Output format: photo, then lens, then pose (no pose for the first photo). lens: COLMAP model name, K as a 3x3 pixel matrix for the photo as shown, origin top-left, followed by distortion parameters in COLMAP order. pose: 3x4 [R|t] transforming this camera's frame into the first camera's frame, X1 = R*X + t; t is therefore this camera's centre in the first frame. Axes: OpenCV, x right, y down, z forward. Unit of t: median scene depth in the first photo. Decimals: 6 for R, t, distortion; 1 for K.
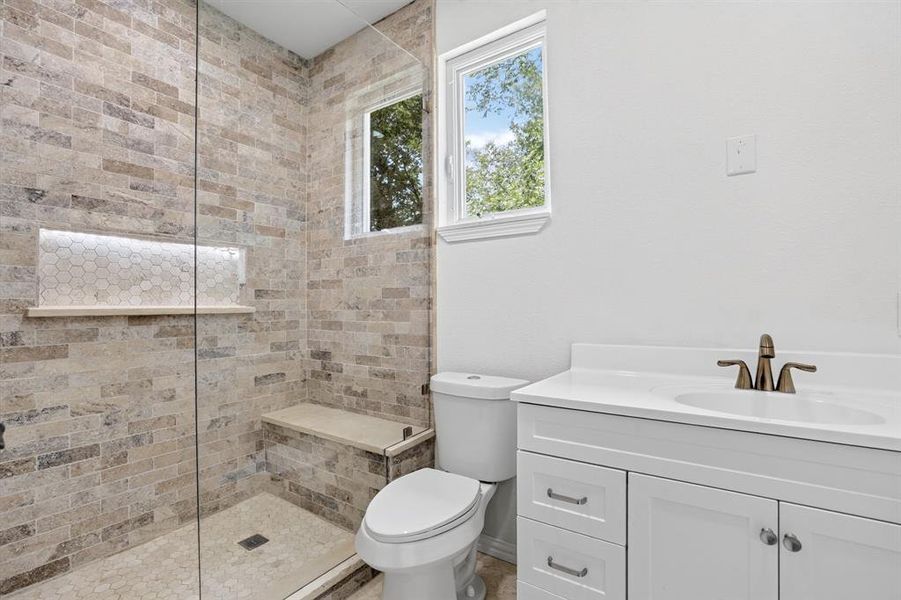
lens RADIAL K [[421.6, 0, 446.7], [0, 421.6, 302.9], [0, 0, 1]] dist [-0.037899, 0.013118]
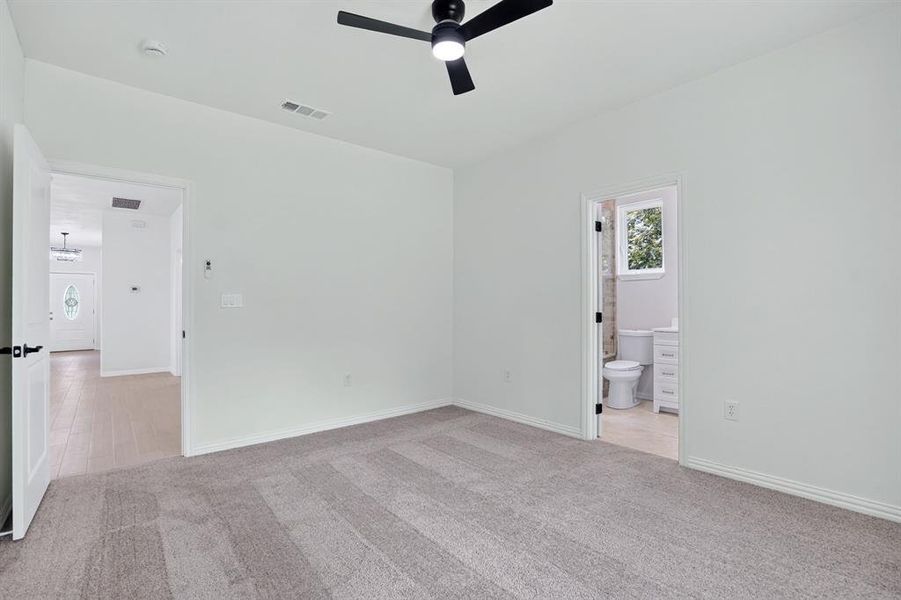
lens RADIAL K [[421.6, 0, 453.8], [0, 421.6, 295.7], [0, 0, 1]] dist [-0.037899, 0.013118]
pose [[0.970860, 0.000277, -0.239647, -0.460408], [-0.000126, 1.000000, 0.000646, -0.062660], [0.239647, -0.000597, 0.970860, -2.104097]]
